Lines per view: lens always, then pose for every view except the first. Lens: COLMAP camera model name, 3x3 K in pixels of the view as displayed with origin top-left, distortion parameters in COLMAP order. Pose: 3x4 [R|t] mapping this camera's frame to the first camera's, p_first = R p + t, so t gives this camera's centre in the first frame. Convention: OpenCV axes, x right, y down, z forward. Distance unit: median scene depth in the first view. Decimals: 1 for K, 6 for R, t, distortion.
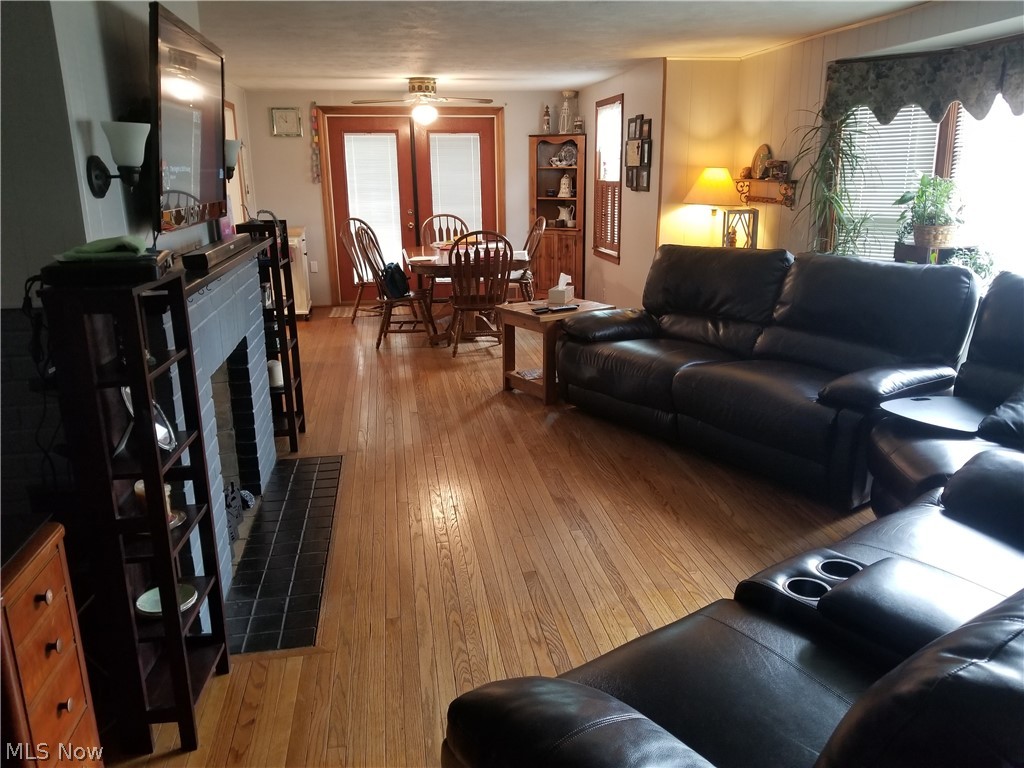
lens RADIAL K [[811.4, 0, 507.3], [0, 811.4, 378.1], [0, 0, 1]] dist [0.053800, -0.044522]
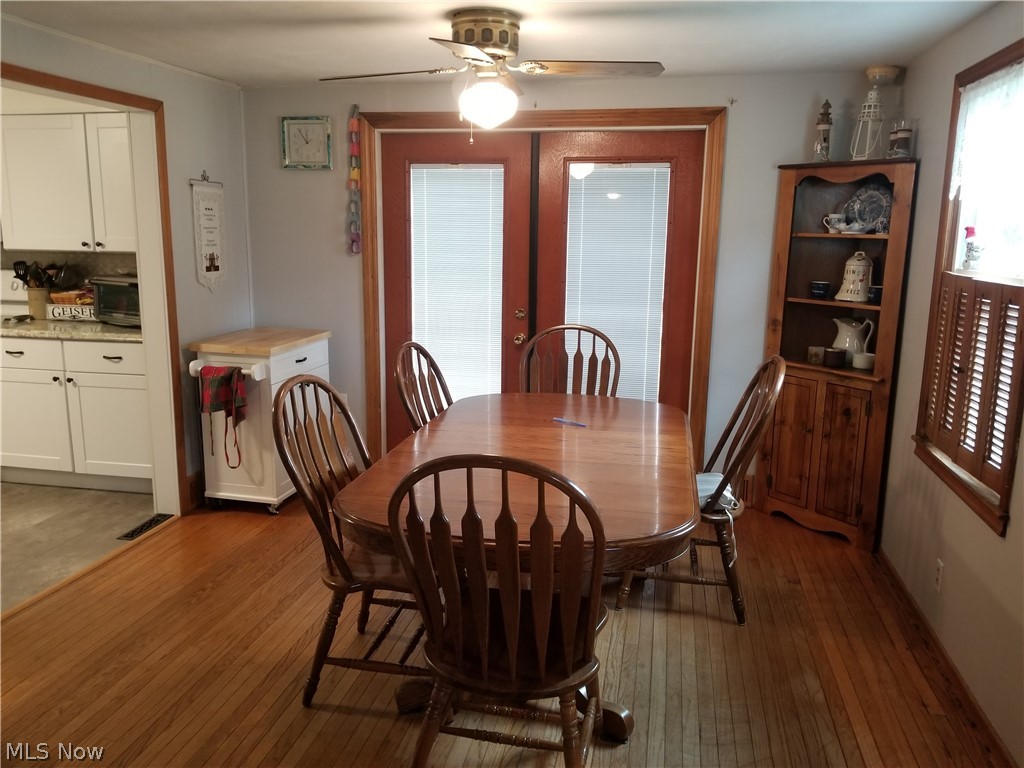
lens RADIAL K [[811.4, 0, 488.8], [0, 811.4, 374.5], [0, 0, 1]] dist [0.053800, -0.044522]
pose [[0.932213, 0.086595, -0.351397, 0.047221], [-0.112401, 0.992212, -0.053672, -0.138872], [0.344013, 0.089531, 0.934687, 0.526498]]
